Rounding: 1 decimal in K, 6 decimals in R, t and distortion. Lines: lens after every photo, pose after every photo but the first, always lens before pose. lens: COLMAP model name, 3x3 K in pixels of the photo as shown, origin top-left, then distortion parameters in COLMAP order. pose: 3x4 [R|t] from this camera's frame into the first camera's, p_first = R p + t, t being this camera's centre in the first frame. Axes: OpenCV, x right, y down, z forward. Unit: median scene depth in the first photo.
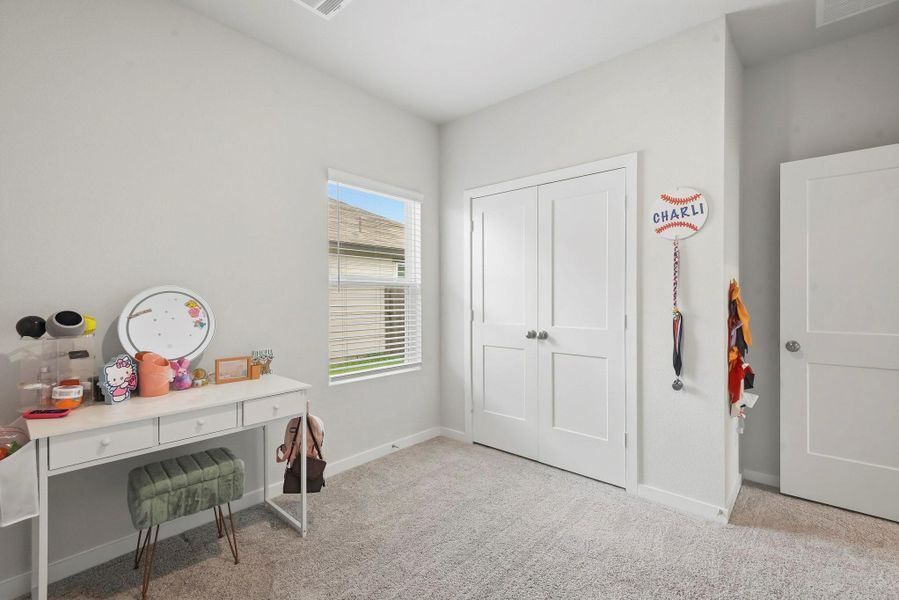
lens RADIAL K [[411.0, 0, 448.5], [0, 411.0, 294.0], [0, 0, 1]] dist [0.014452, -0.000401]
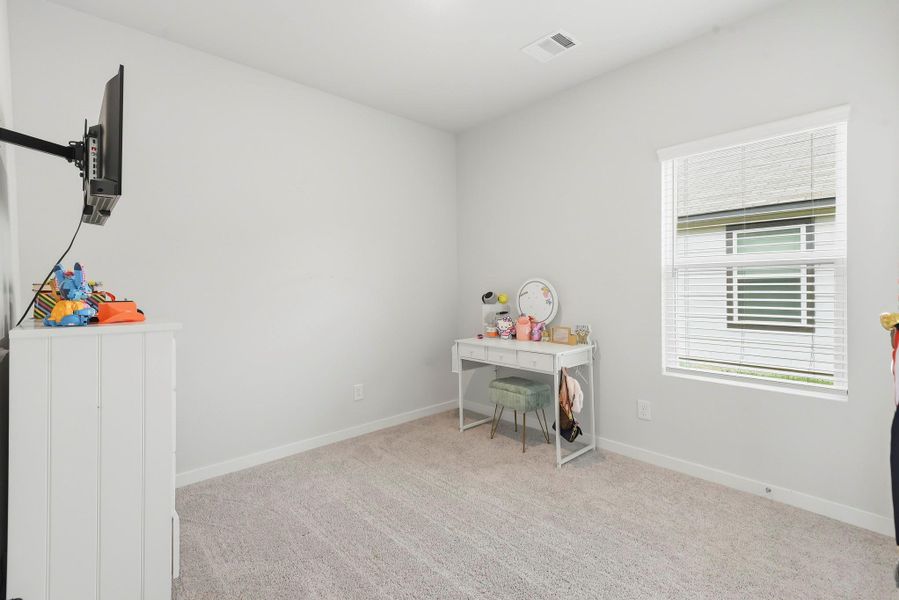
lens RADIAL K [[411.0, 0, 448.5], [0, 411.0, 294.0], [0, 0, 1]] dist [0.014452, -0.000401]
pose [[-0.114923, 0.007557, -0.993346, 0.982392], [0.009640, 0.999932, 0.006492, 0.029666], [0.993328, -0.008830, -0.114988, 0.818129]]
